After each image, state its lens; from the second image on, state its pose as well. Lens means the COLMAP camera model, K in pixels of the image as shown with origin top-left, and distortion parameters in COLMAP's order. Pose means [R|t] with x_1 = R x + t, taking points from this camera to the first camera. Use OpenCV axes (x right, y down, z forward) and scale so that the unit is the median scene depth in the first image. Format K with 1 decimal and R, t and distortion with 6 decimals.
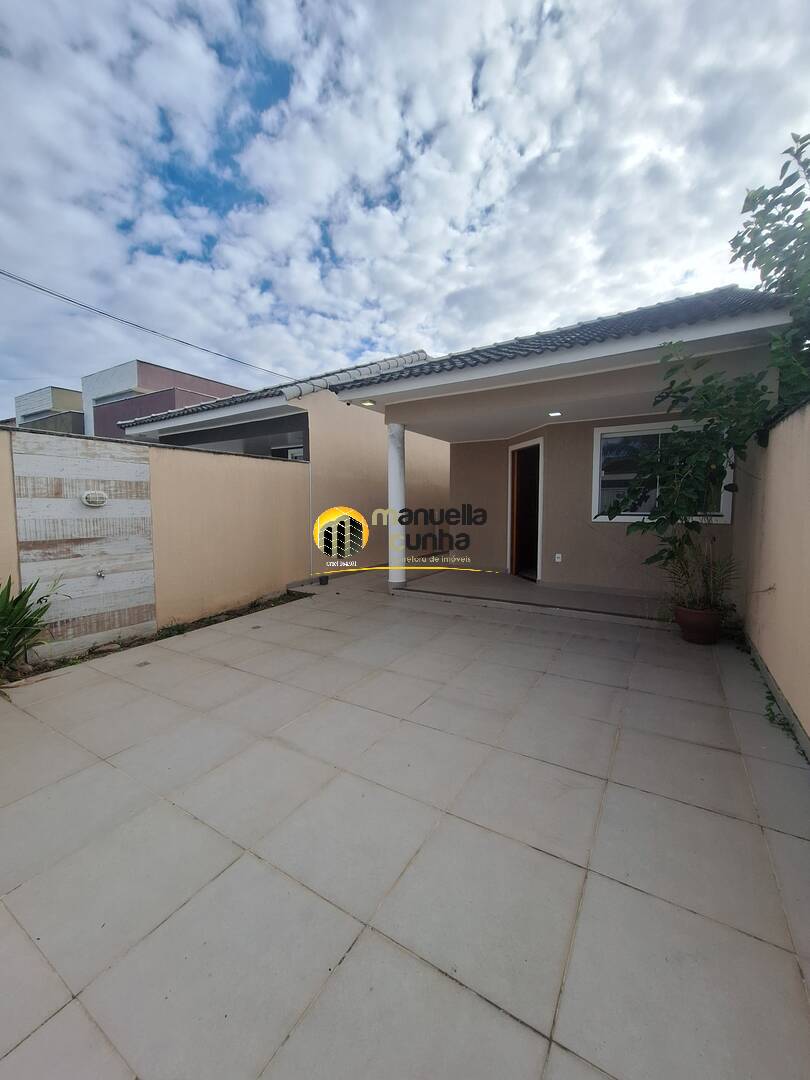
lens RADIAL K [[429.2, 0, 408.9], [0, 429.2, 535.1], [0, 0, 1]] dist [-0.001378, 0.000555]
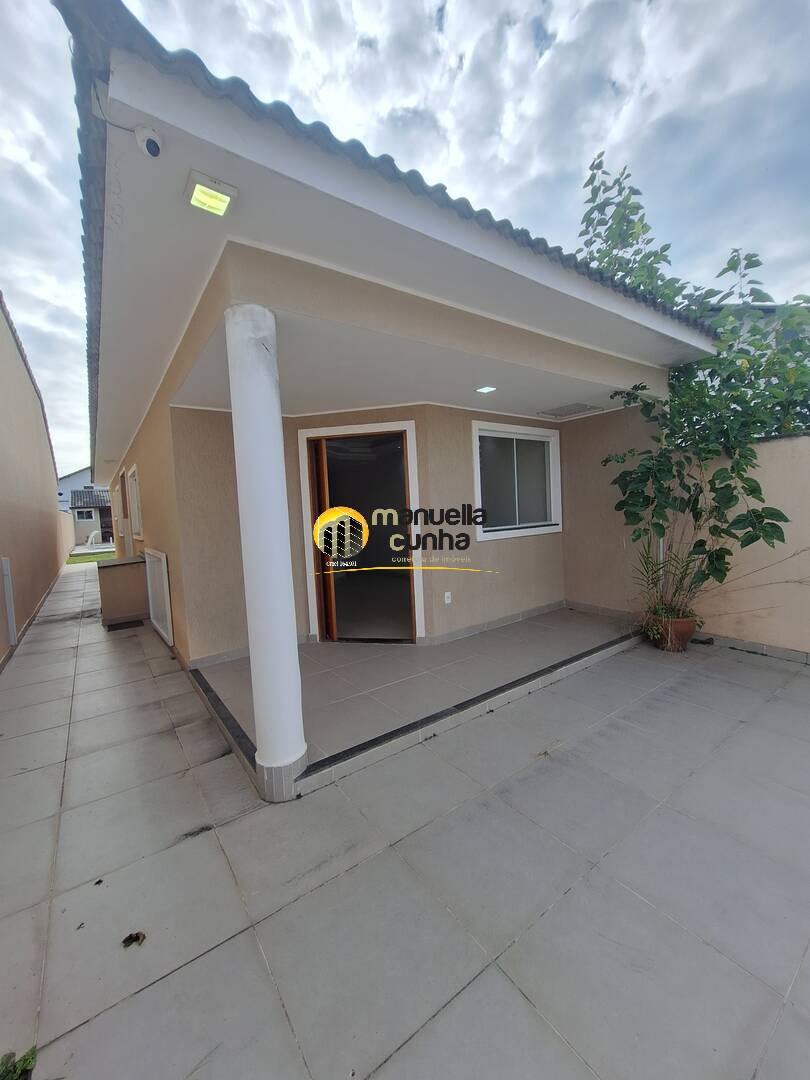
lens RADIAL K [[429.2, 0, 405.7], [0, 429.2, 534.4], [0, 0, 1]] dist [-0.001378, 0.000555]
pose [[0.380020, -0.064117, 0.922753, -0.336116], [0.109528, 0.993695, 0.023940, -0.078229], [-0.918471, 0.091970, 0.384647, 0.838116]]
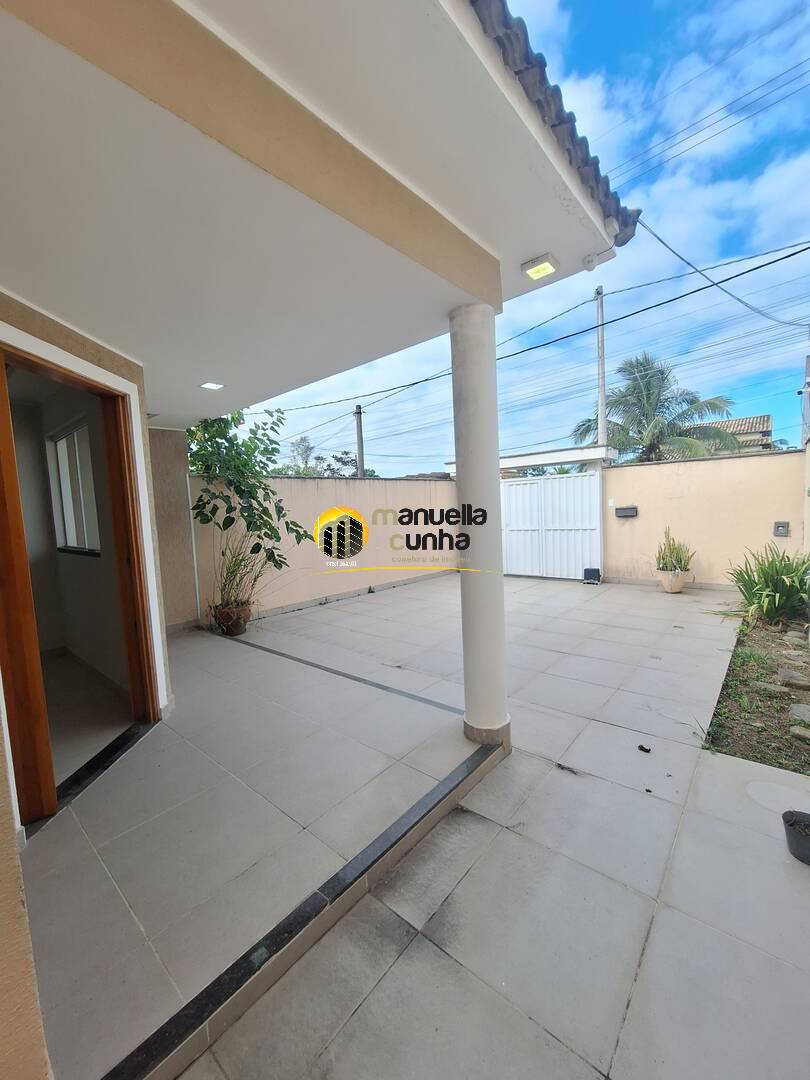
lens RADIAL K [[429.2, 0, 408.7], [0, 429.2, 535.4], [0, 0, 1]] dist [-0.001378, 0.000555]
pose [[-0.984413, 0.047116, 0.169442, -0.034059], [0.072354, 0.986634, 0.146007, -0.131043], [-0.160298, 0.155991, -0.974665, 1.513145]]
